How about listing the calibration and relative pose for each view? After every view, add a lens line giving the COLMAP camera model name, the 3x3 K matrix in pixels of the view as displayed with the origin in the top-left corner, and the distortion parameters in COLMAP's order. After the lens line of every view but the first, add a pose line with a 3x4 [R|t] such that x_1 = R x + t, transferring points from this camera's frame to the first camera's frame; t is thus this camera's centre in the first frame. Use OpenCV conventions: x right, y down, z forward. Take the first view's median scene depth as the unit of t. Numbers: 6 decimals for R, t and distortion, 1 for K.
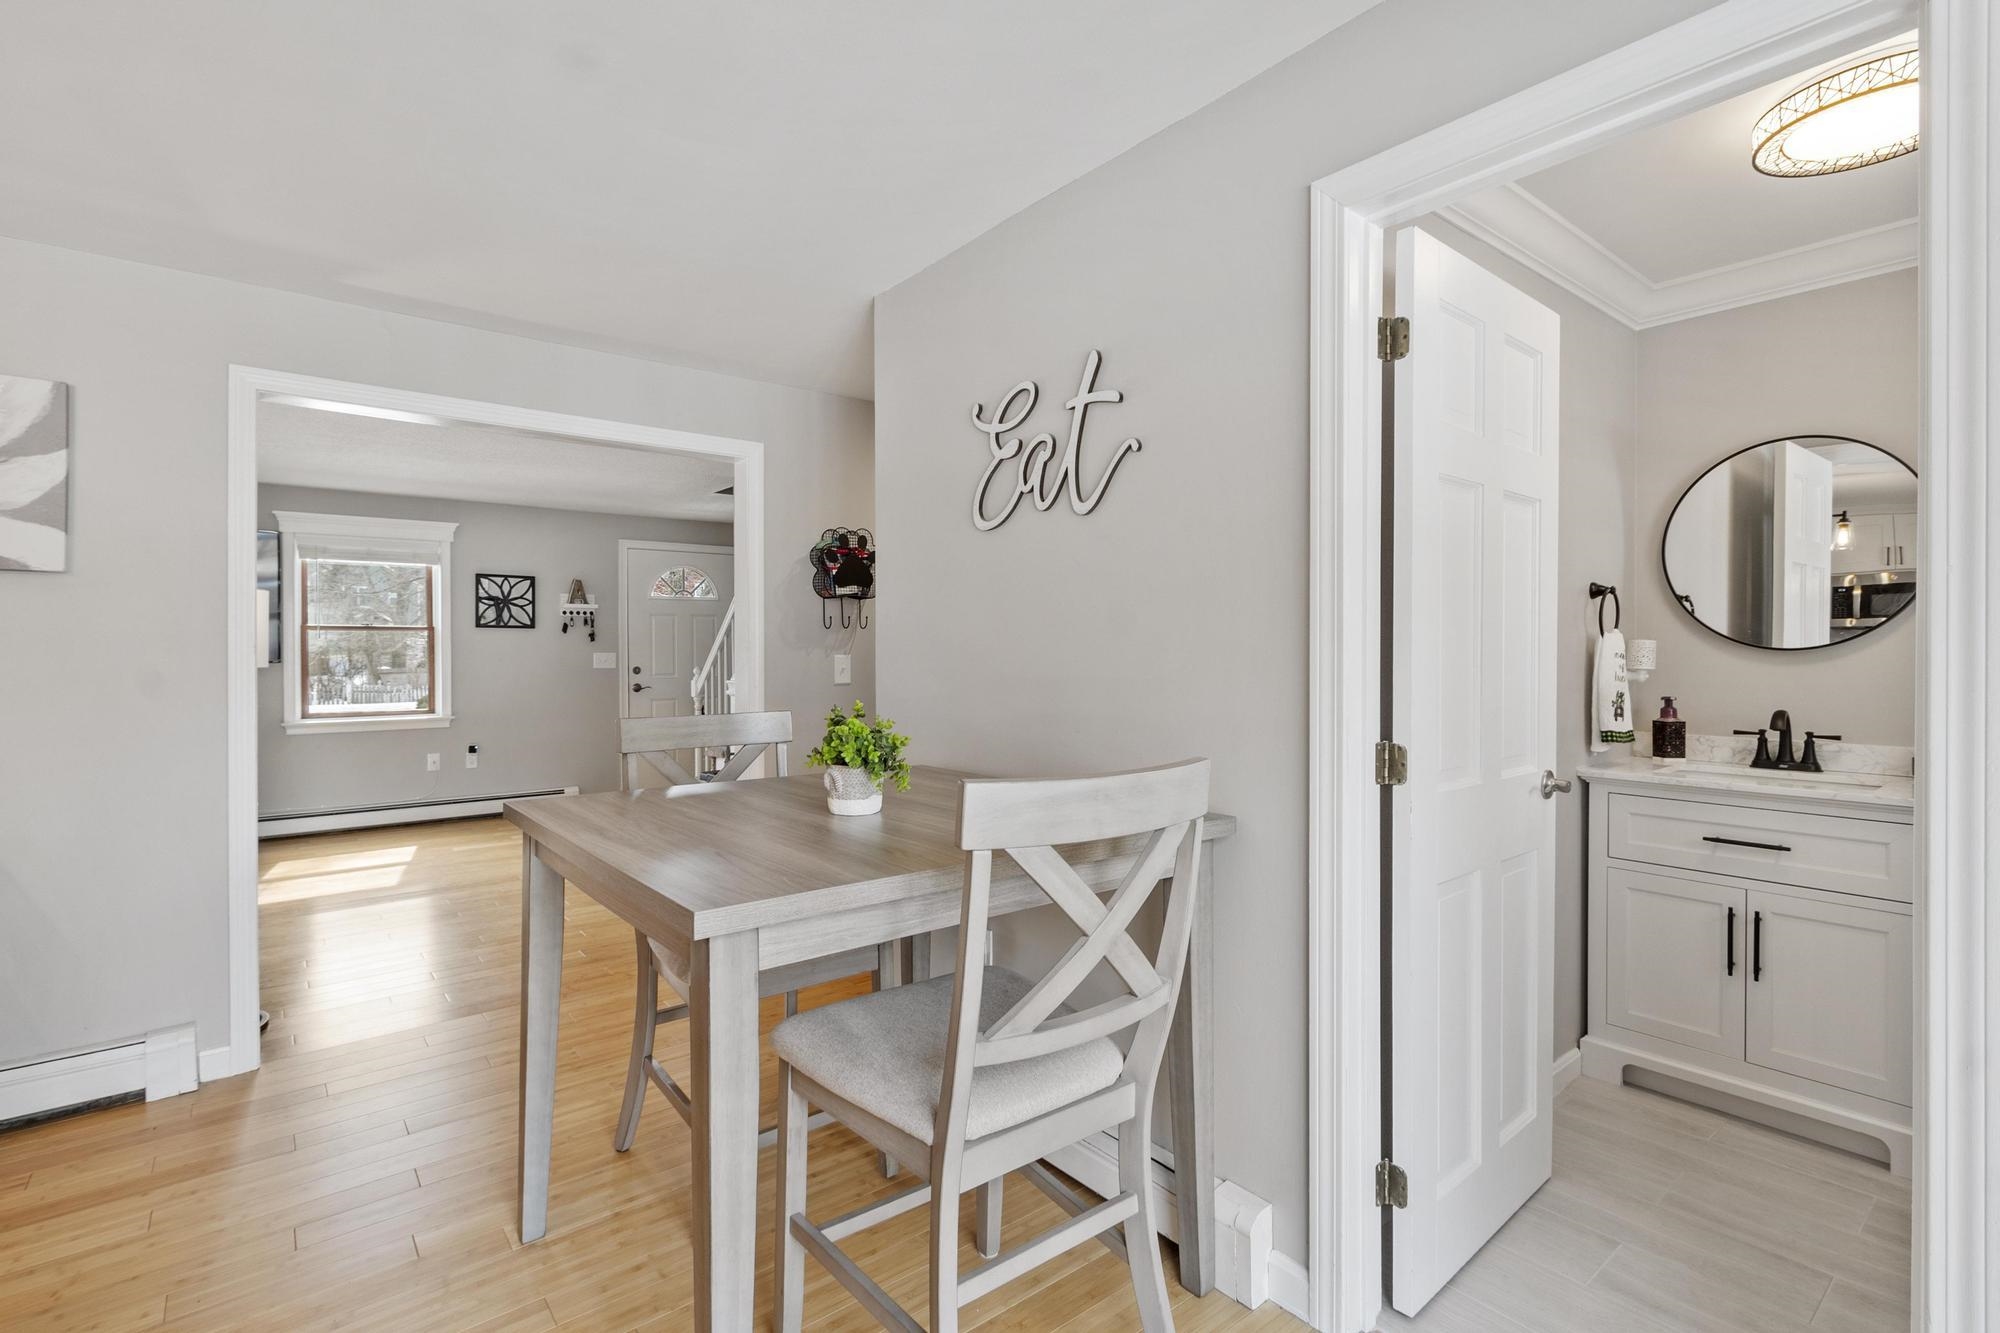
lens RADIAL K [[920.2, 0, 990.4], [0, 920.2, 654.5], [0, 0, 1]] dist [0.000967, -0.000229]
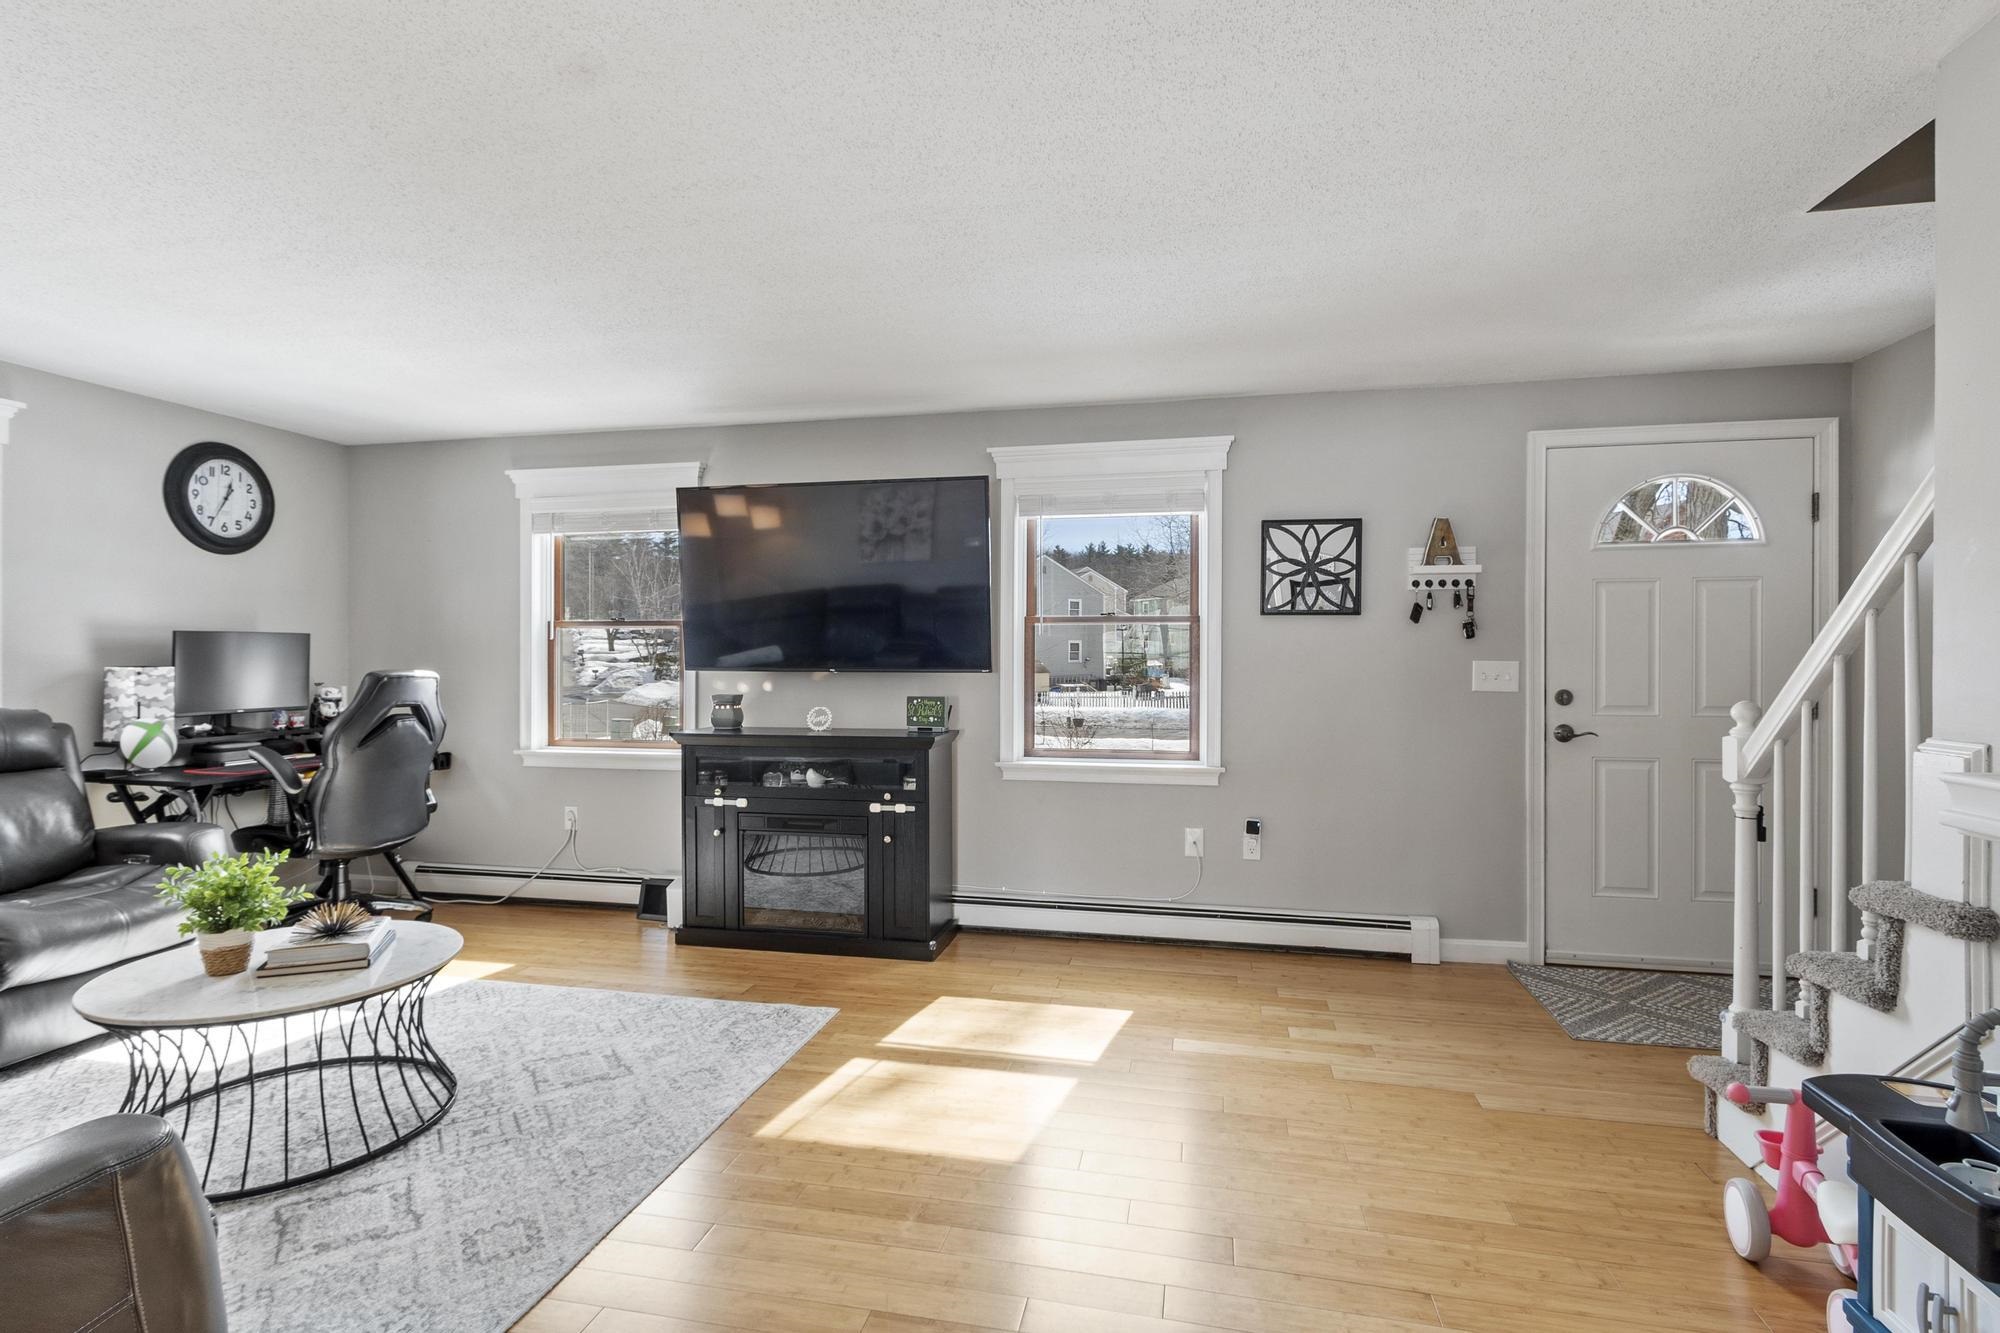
lens RADIAL K [[944.2, 0, 1001.6], [0, 944.2, 673.6], [0, 0, 1]] dist [-0.003886, 0.000410]
pose [[0.618092, 0.014953, -0.785964, -0.496805], [-0.006674, 0.999883, 0.013775, -0.000742], [0.786078, -0.003269, 0.618119, 1.289754]]
